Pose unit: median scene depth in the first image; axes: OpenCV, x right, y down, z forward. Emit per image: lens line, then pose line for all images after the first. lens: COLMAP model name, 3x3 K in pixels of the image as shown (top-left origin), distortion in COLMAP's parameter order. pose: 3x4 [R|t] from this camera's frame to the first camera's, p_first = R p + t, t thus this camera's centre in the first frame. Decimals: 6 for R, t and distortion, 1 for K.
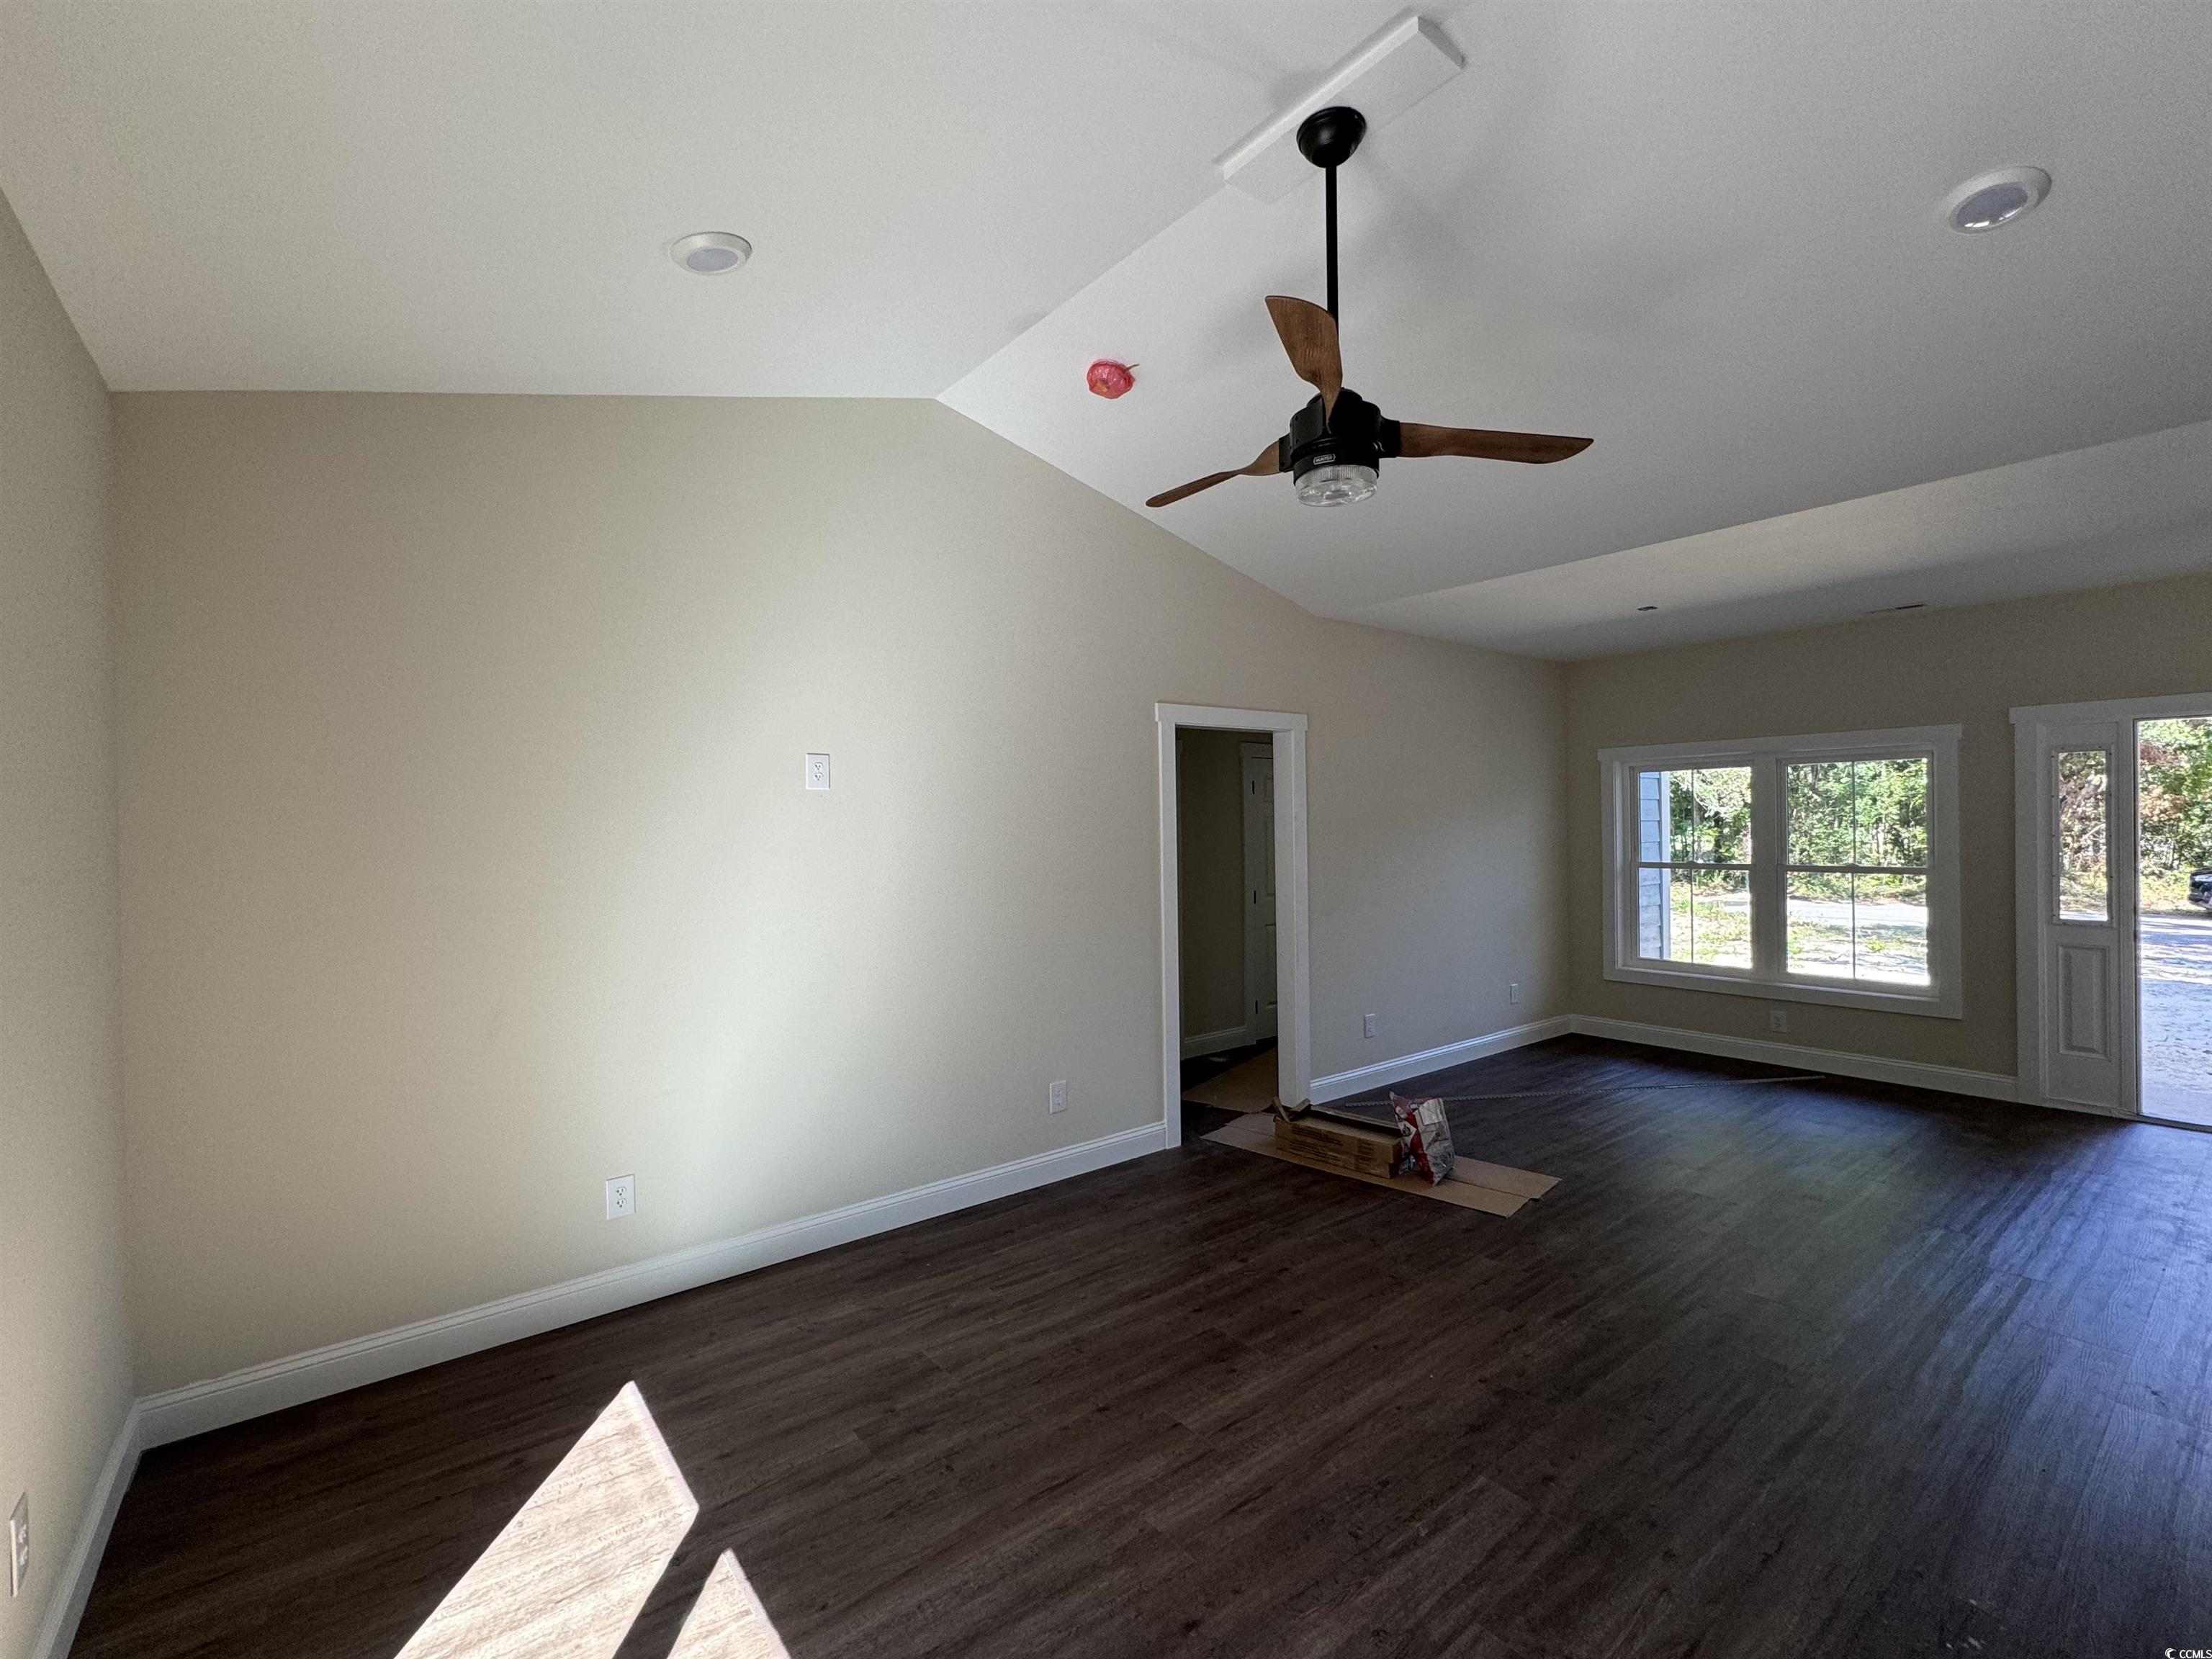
lens RADIAL K [[984.6, 0, 1103.2], [0, 984.6, 838.2], [0, 0, 1]] dist [-0.002189, 0.000857]
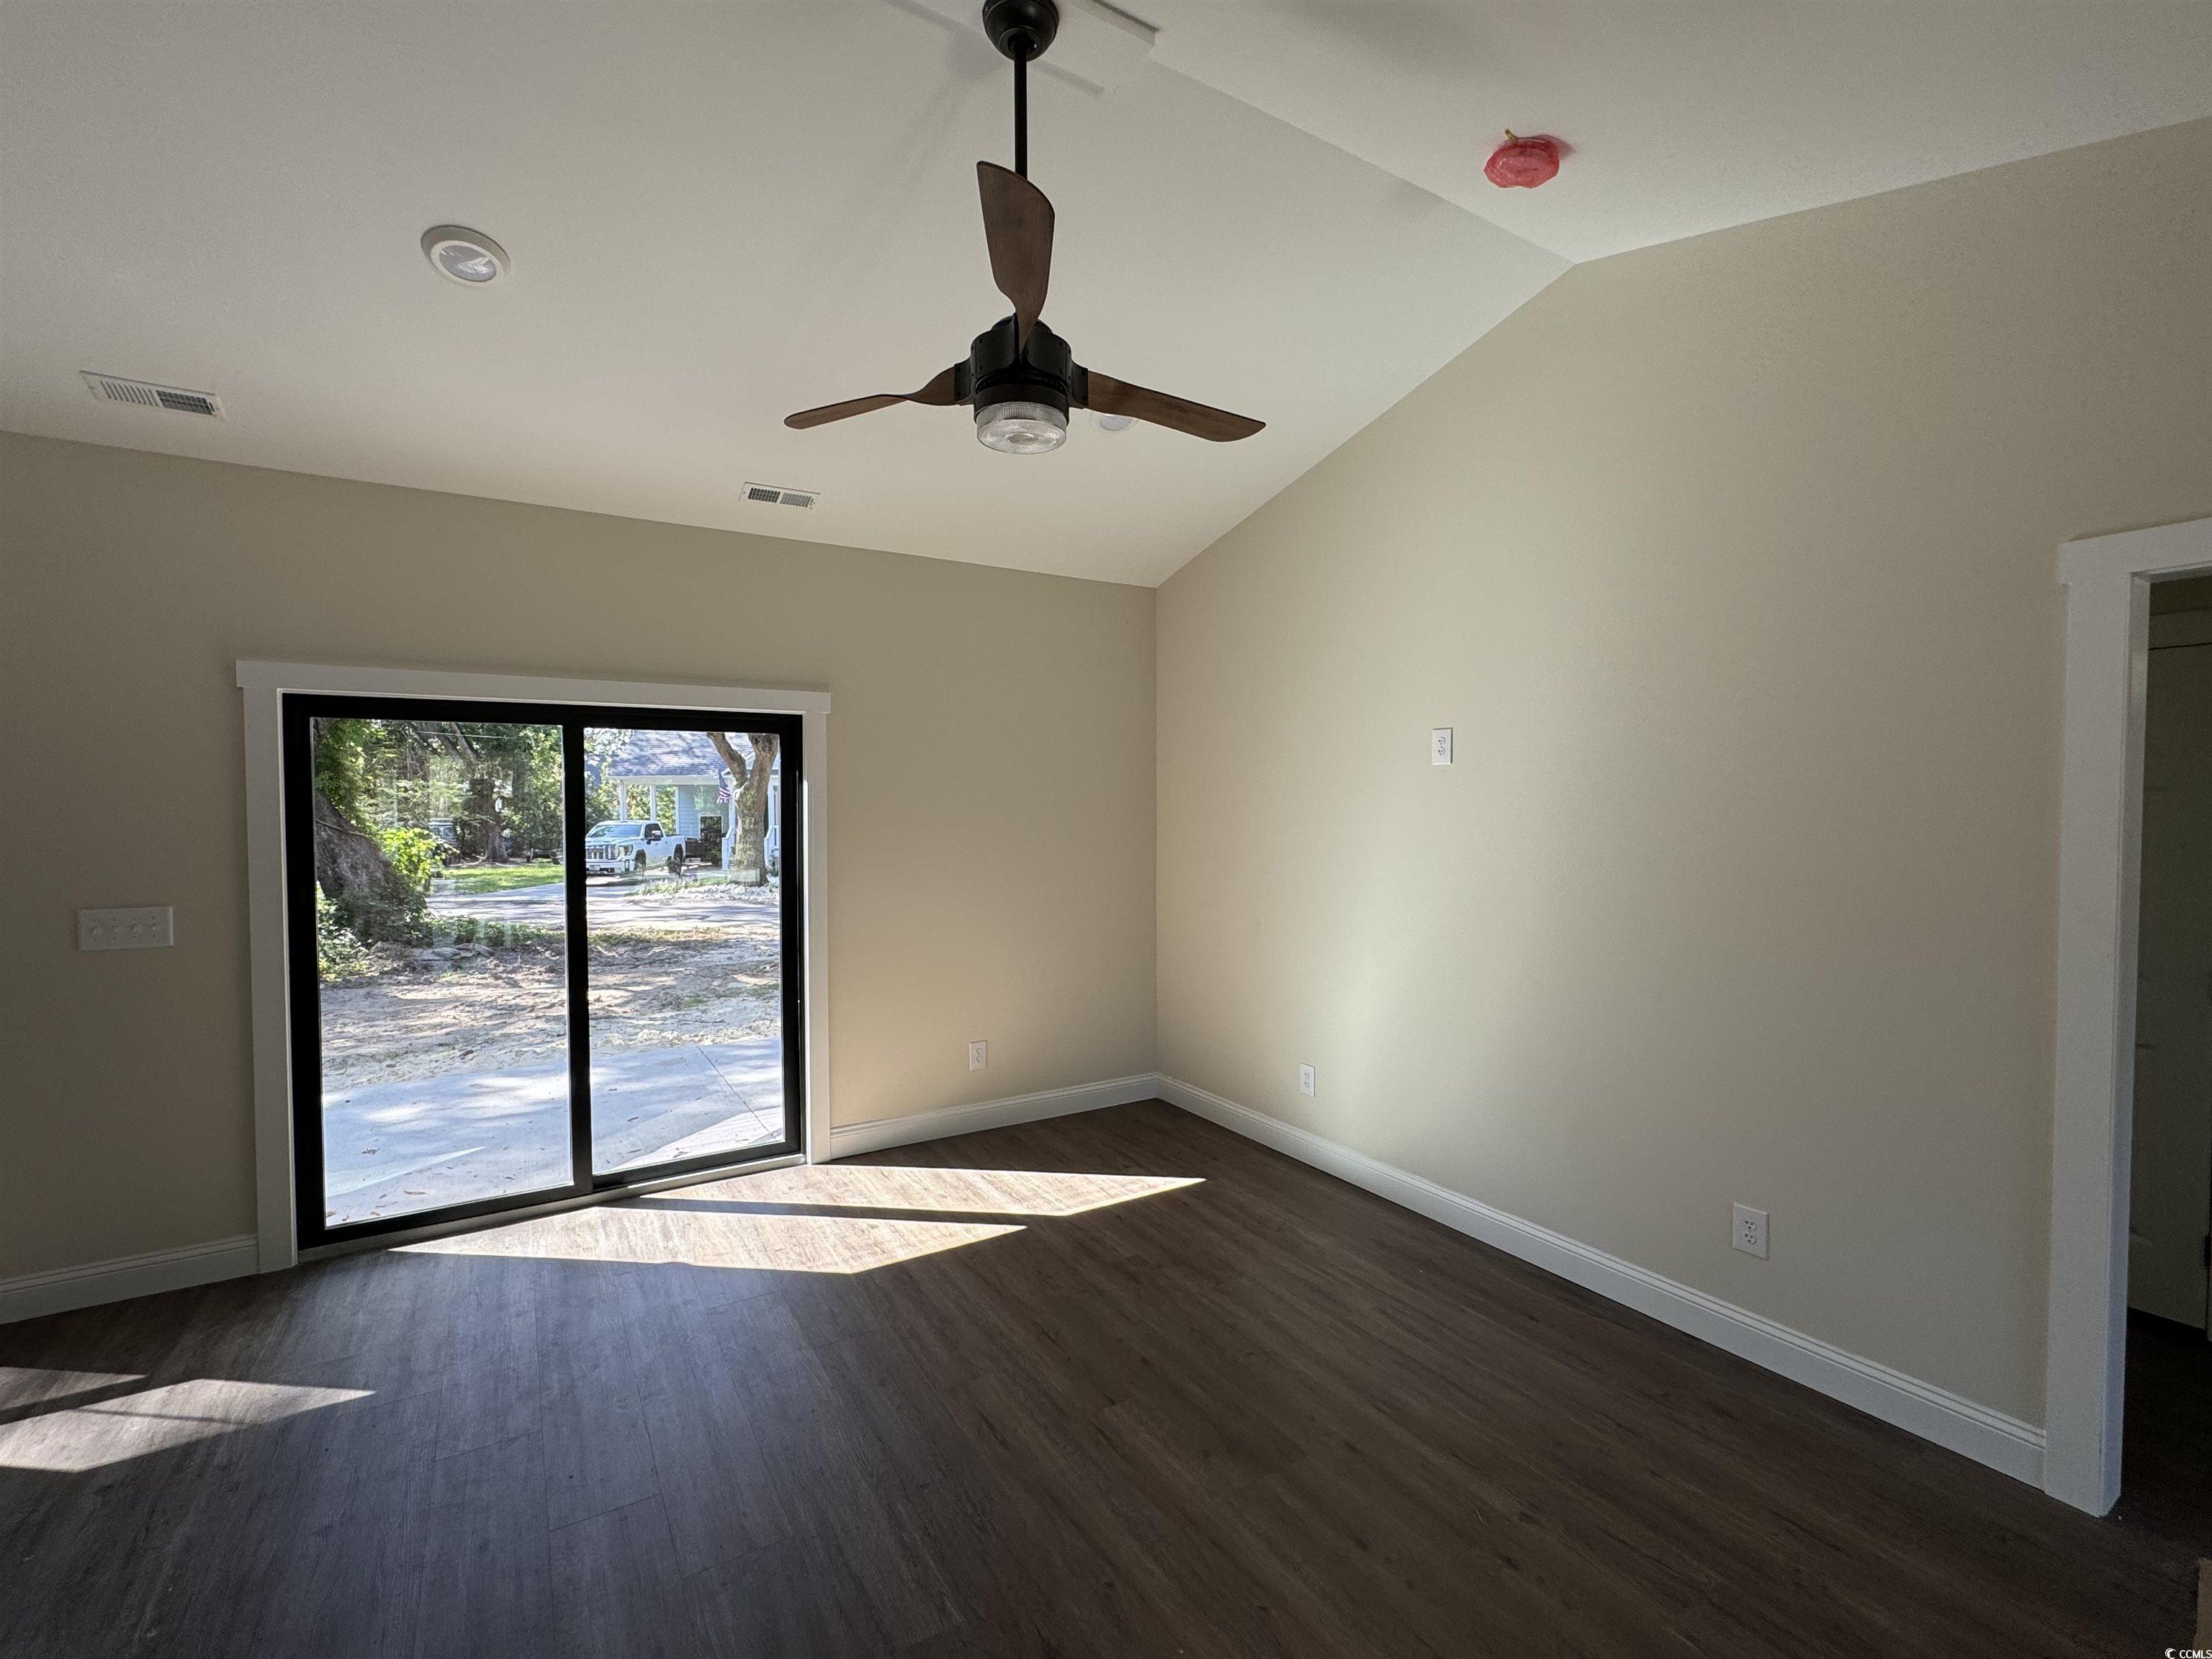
lens RADIAL K [[984.6, 0, 1103.1], [0, 984.6, 831.5], [0, 0, 1]] dist [-0.002189, 0.000857]
pose [[-0.126034, 0.046336, -0.990943, 0.882338], [-0.007350, 0.998838, 0.047640, -0.031364], [0.991999, 0.013288, -0.125547, 0.931369]]
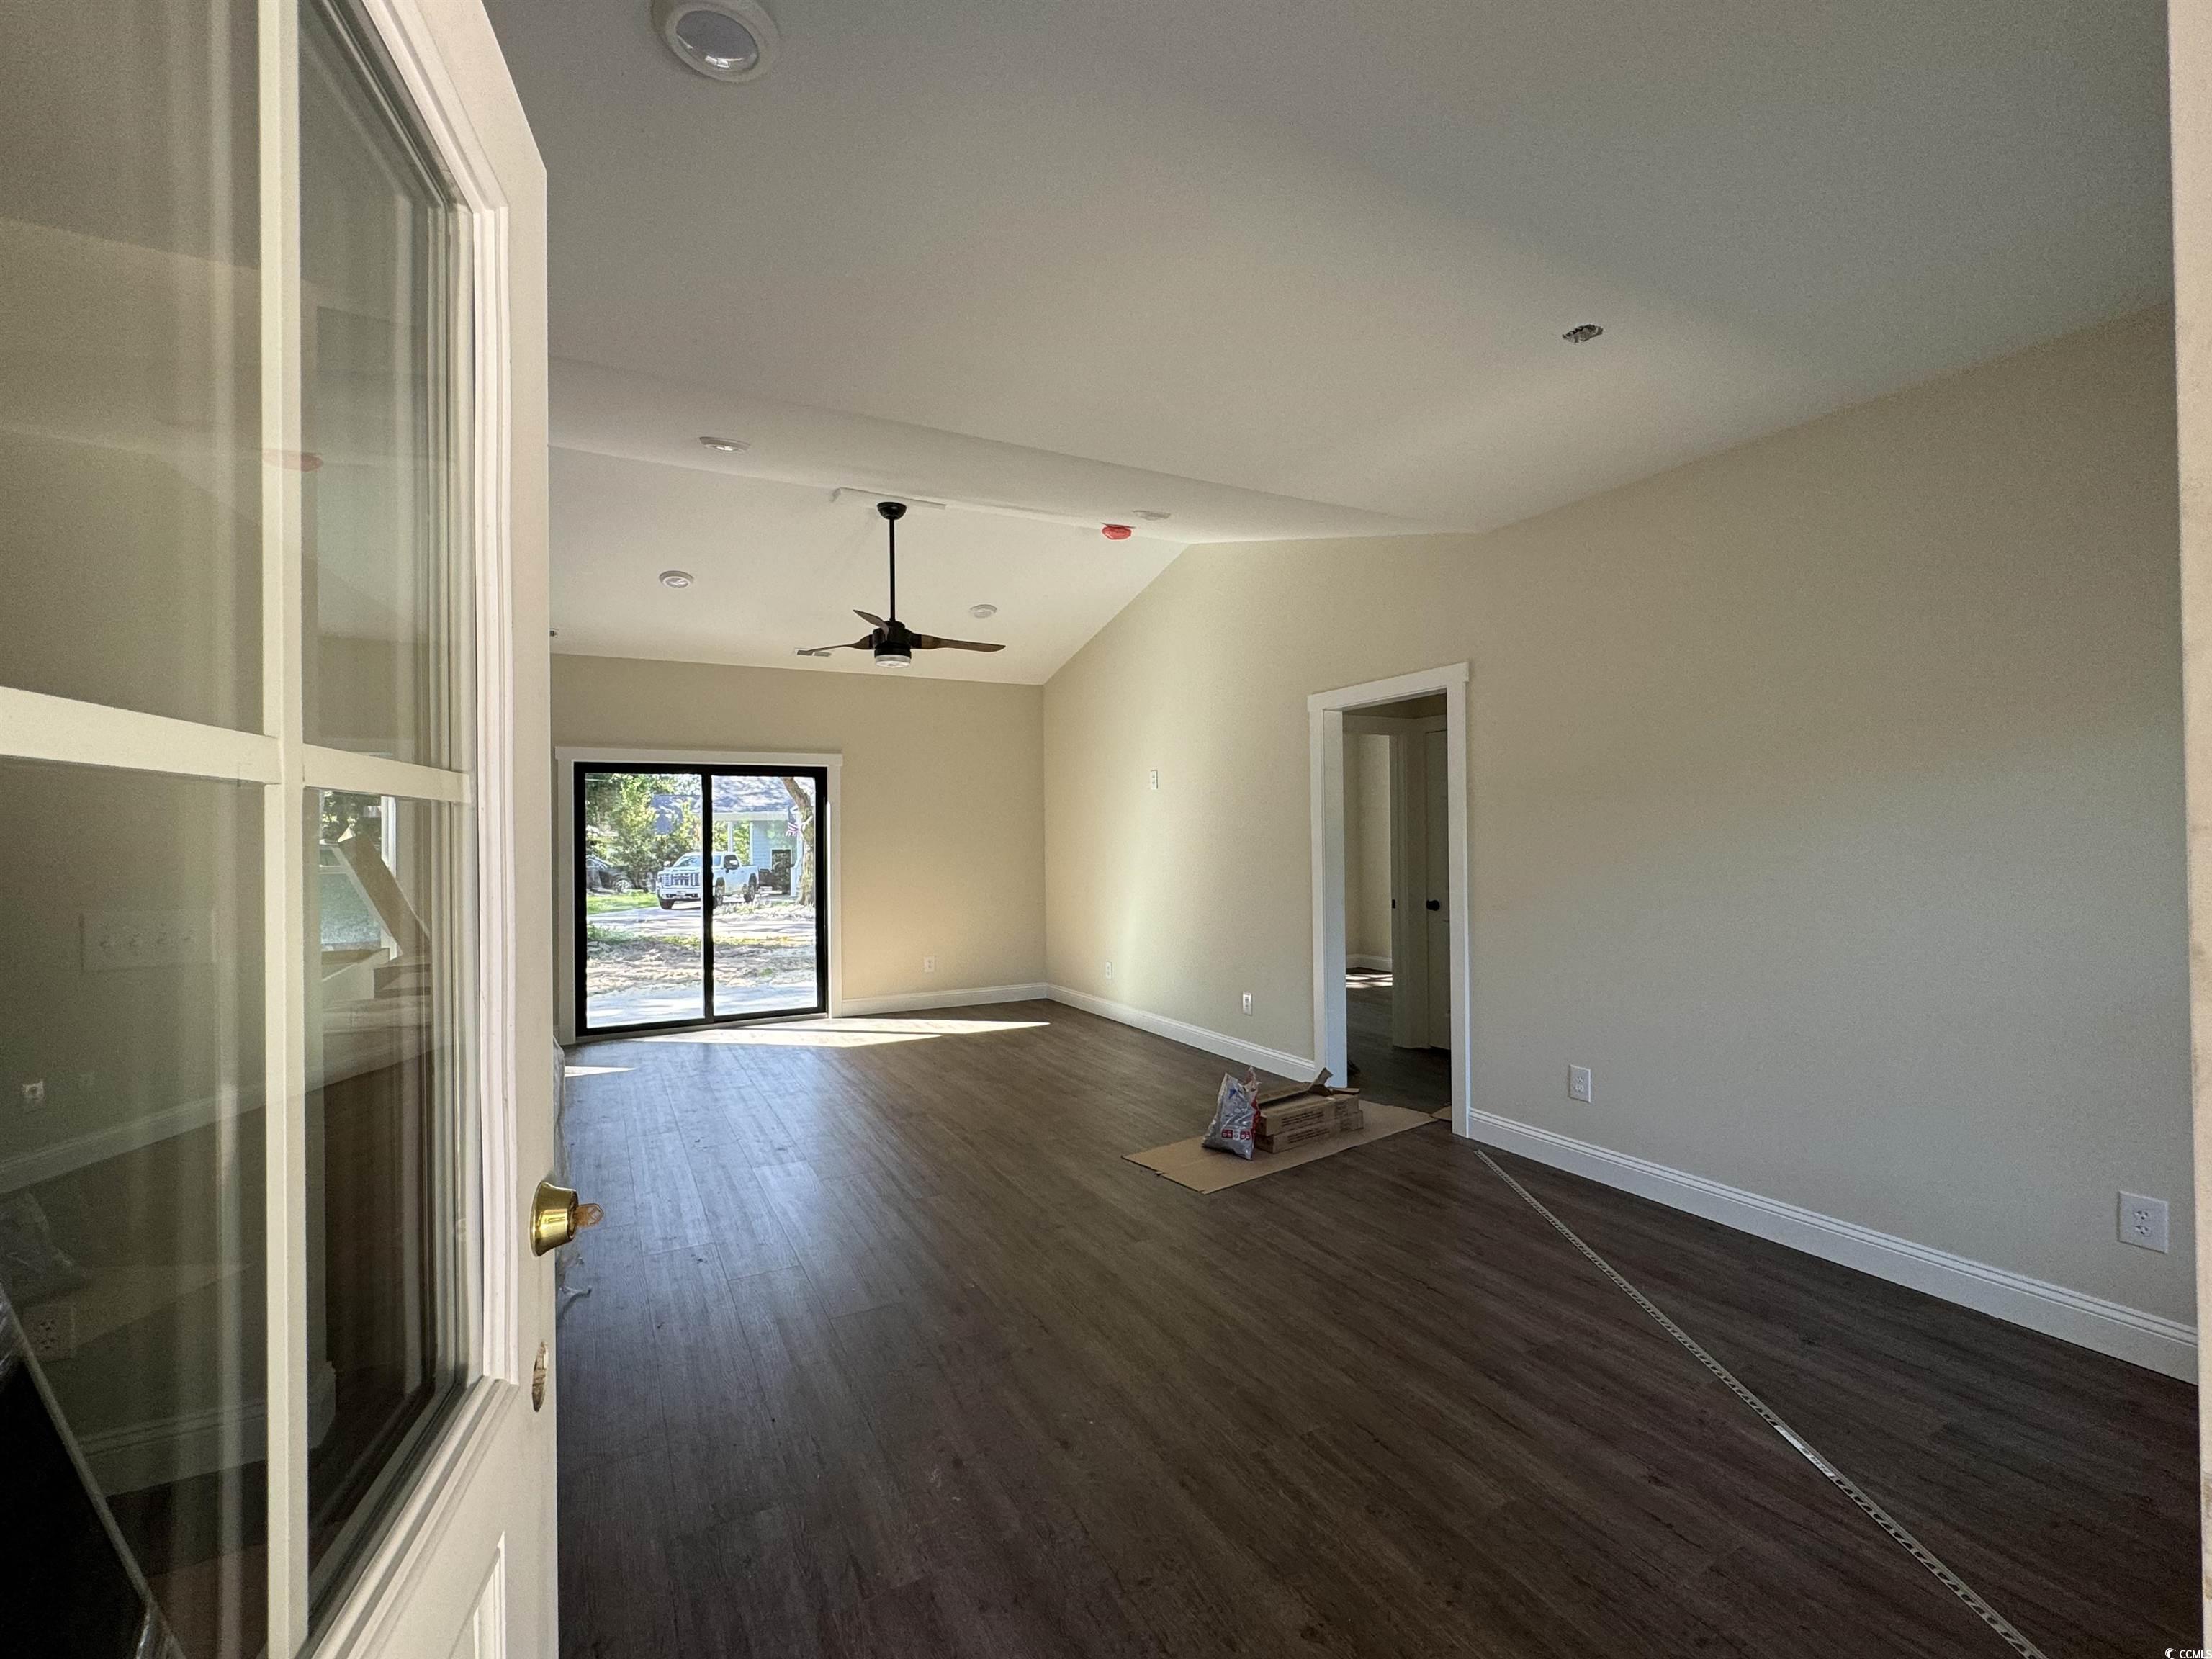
lens RADIAL K [[984.6, 0, 1104.0], [0, 984.6, 835.6], [0, 0, 1]] dist [-0.002189, 0.000857]
pose [[-0.188264, 0.016837, -0.981974, 1.884979], [0.003178, 0.999858, 0.016535, 0.009710], [0.982113, -0.000008, -0.188291, 1.499850]]
